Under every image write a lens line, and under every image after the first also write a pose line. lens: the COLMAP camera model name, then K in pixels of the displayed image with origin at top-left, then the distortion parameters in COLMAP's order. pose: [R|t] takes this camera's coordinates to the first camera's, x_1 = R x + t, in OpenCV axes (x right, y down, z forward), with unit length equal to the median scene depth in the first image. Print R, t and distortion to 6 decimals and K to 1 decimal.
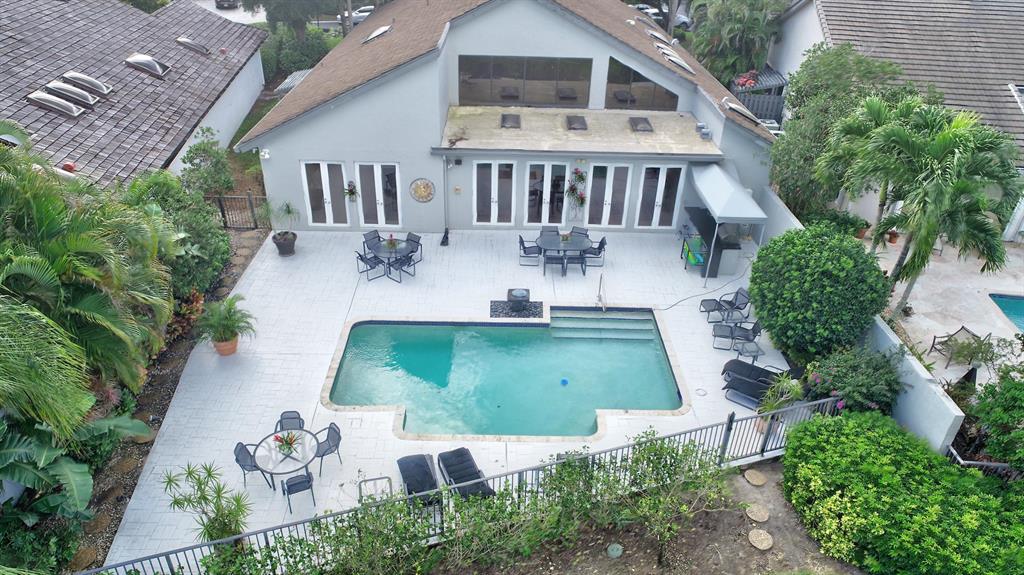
lens RADIAL K [[680.0, 0, 512.0], [0, 680.0, 287.5], [0, 0, 1]] dist [-0.002607, -0.001461]
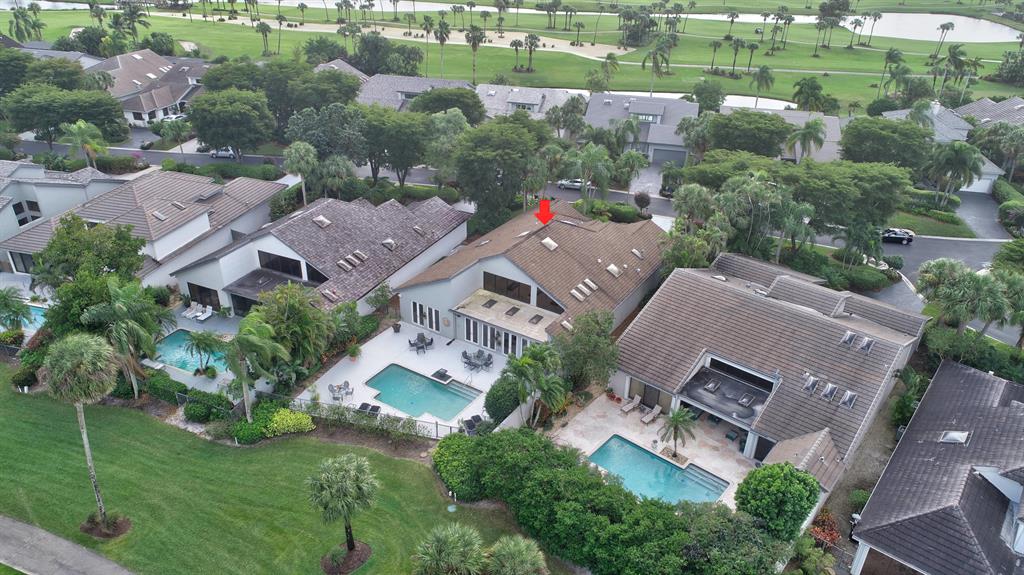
lens RADIAL K [[680.0, 0, 512.0], [0, 680.0, 287.5], [0, 0, 1]] dist [-0.002607, -0.001461]
pose [[0.841401, 0.246867, -0.480730, 1.308601], [-0.275089, 0.961341, 0.012196, -0.376806], [0.465156, 0.121982, 0.876784, -1.185479]]
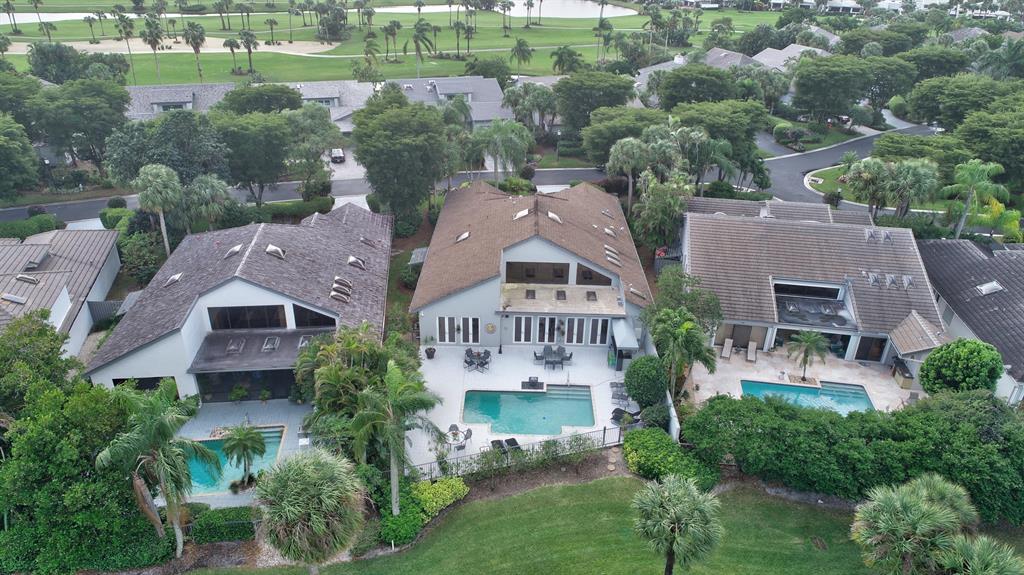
lens RADIAL K [[680.0, 0, 512.0], [0, 680.0, 287.5], [0, 0, 1]] dist [-0.002607, -0.001461]
pose [[0.999530, 0.005225, -0.030202, 0.004214], [-0.007121, 0.997986, -0.063030, -0.139898], [0.029812, 0.063215, 0.997555, -1.224861]]
